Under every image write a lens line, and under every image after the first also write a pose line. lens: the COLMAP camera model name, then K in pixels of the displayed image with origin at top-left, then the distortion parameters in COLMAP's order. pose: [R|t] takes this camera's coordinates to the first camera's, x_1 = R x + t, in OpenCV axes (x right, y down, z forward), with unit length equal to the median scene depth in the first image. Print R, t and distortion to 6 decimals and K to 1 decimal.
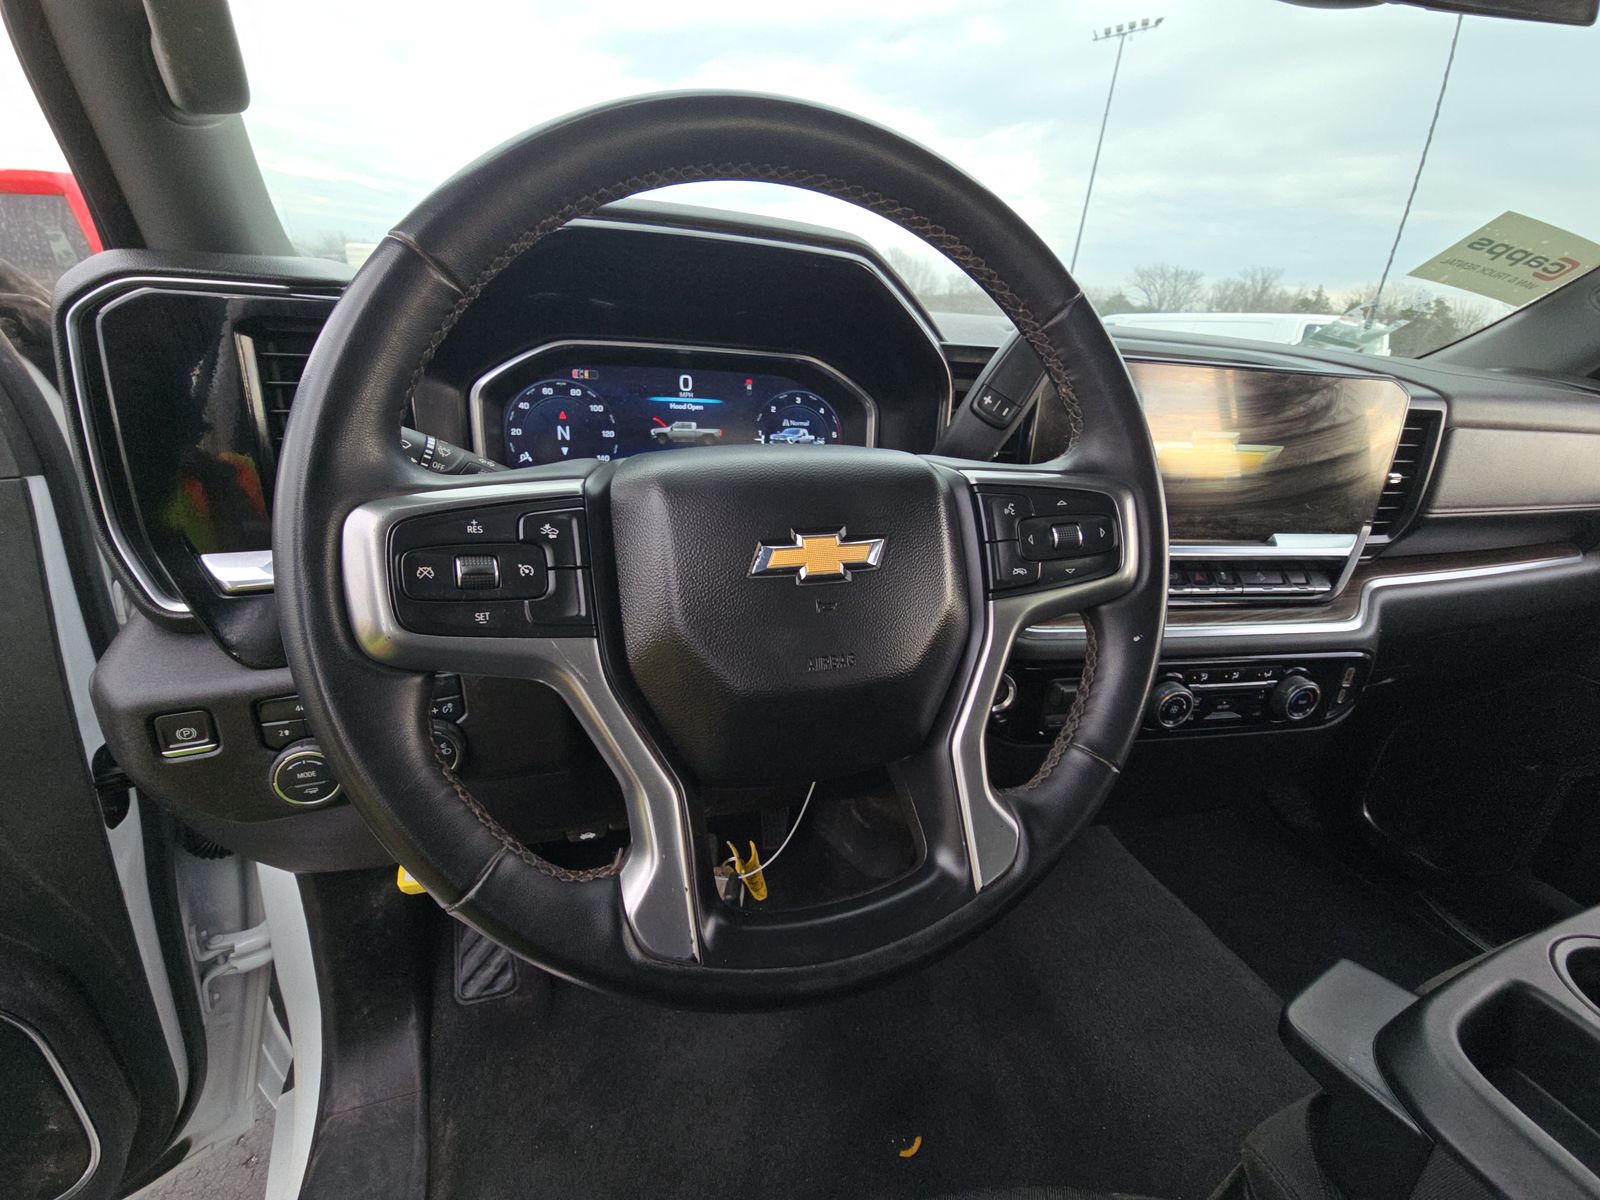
lens RADIAL K [[665.3, 0, 800.0], [0, 665.3, 600.0], [0, 0, 1]] dist [-0.002199, -0.000515]
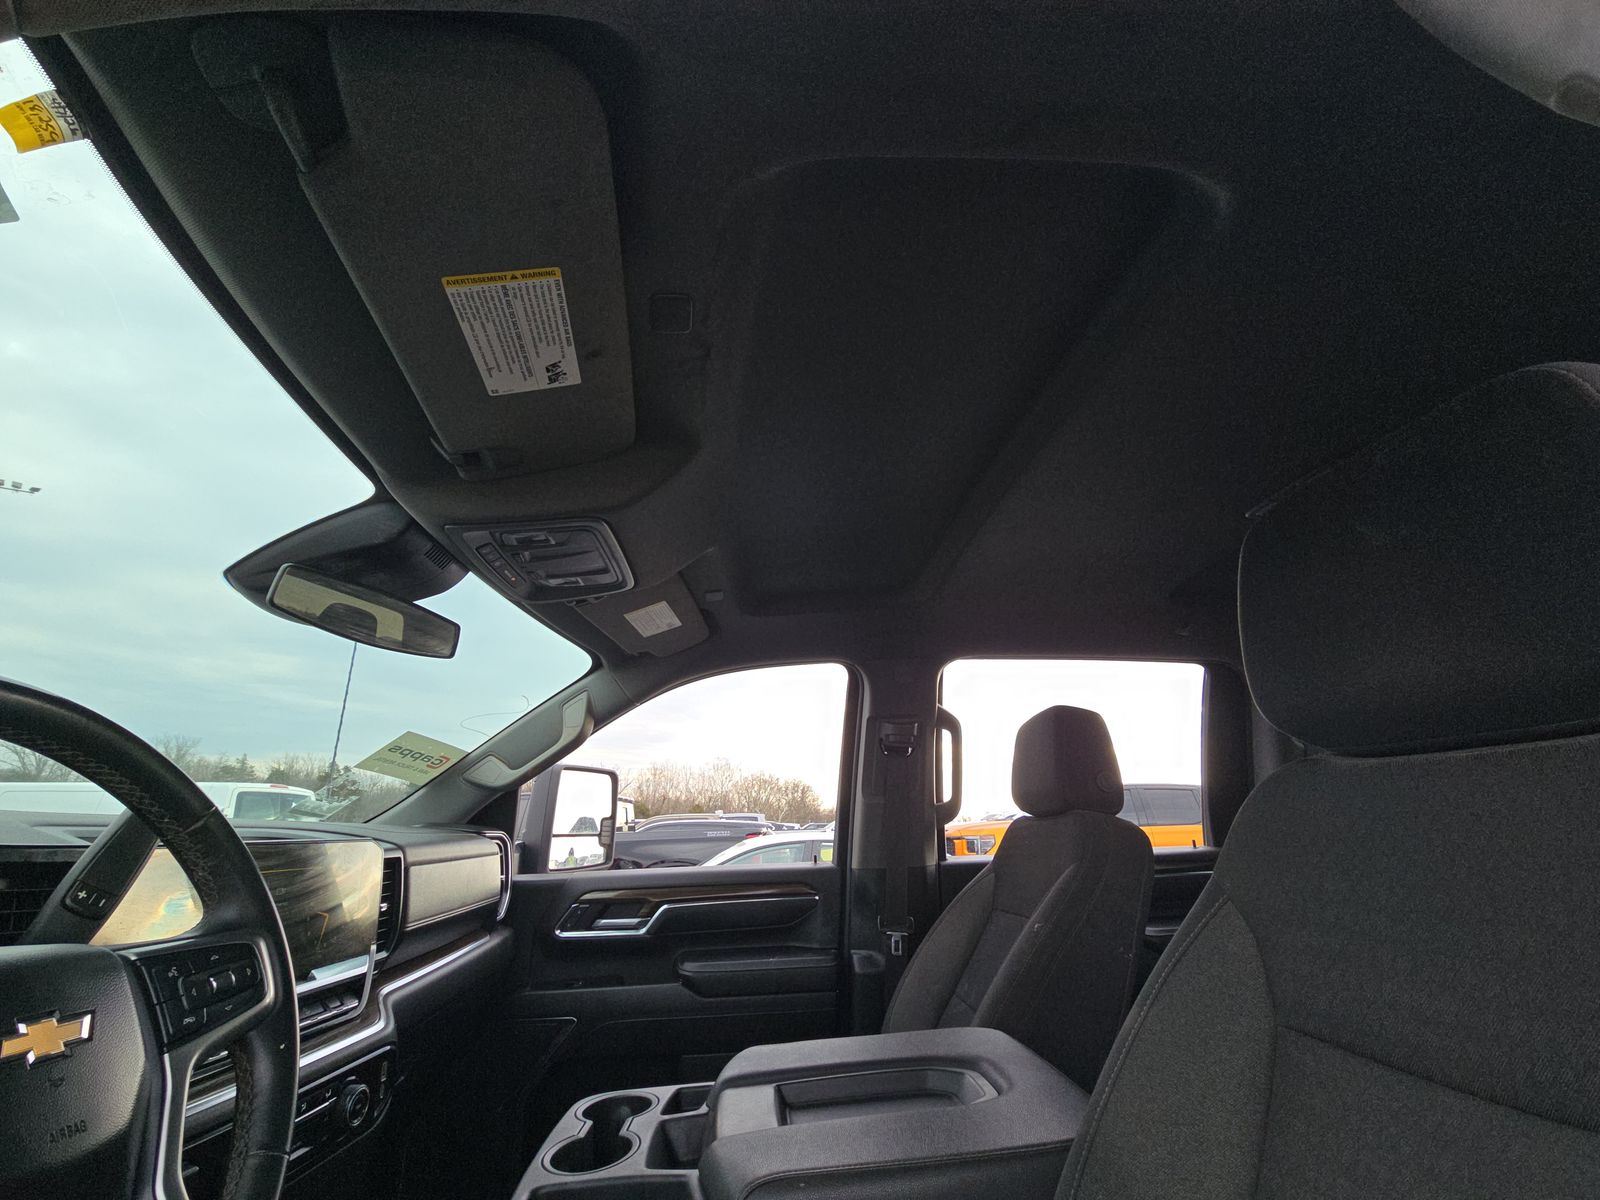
lens RADIAL K [[633.9, 0, 800.0], [0, 633.9, 600.0], [0, 0, 1]] dist [0.000065, -0.011124]
pose [[0.244198, 0.248764, 0.937275, -0.334003], [0.401658, 0.853782, -0.331252, 0.063816], [-0.882632, 0.457355, 0.108574, -0.249580]]
